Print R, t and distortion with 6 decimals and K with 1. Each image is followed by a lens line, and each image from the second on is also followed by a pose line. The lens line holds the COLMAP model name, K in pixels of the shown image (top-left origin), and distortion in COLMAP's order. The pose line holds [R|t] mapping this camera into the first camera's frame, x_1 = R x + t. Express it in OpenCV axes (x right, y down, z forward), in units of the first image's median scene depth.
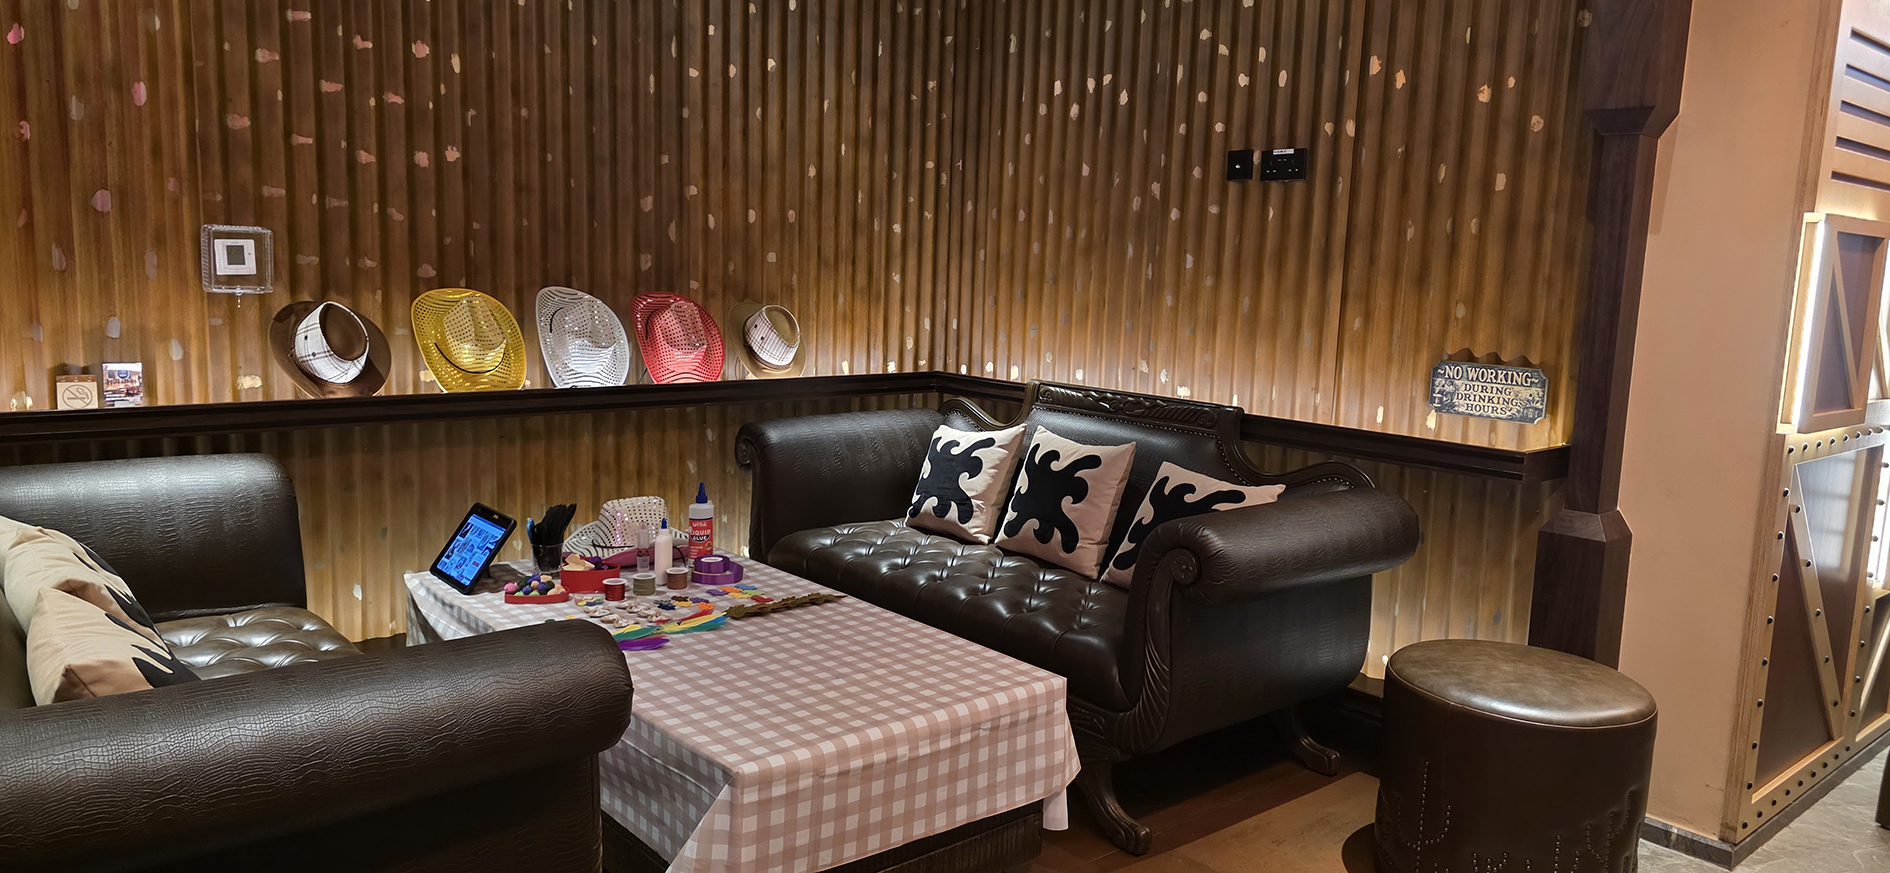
lens RADIAL K [[1236.4, 0, 945.0], [0, 1236.4, 436.5], [0, 0, 1]] dist [0.080590, -0.001828]
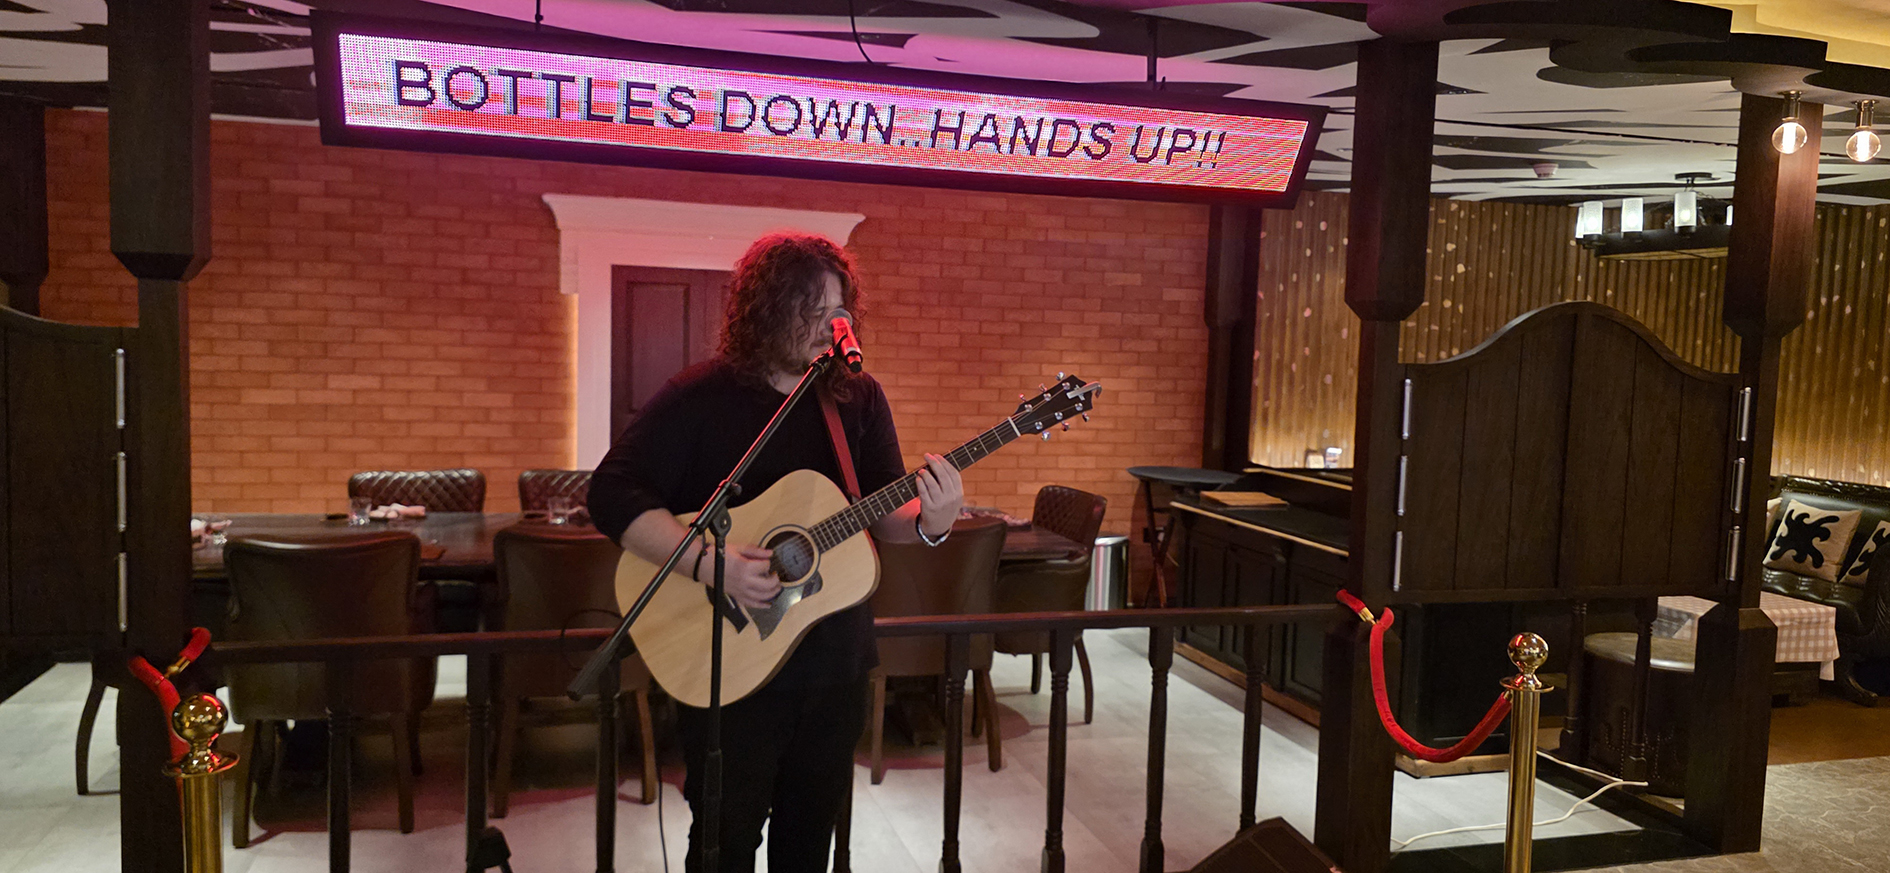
lens RADIAL K [[1247.2, 0, 945.0], [0, 1247.2, 436.5], [0, 0, 1]] dist [-0.001252, -0.003080]
pose [[0.908319, 0.028865, -0.417282, -0.301120], [-0.061141, 0.996063, -0.064188, 0.095499], [0.413786, 0.083816, 0.906507, -1.187127]]
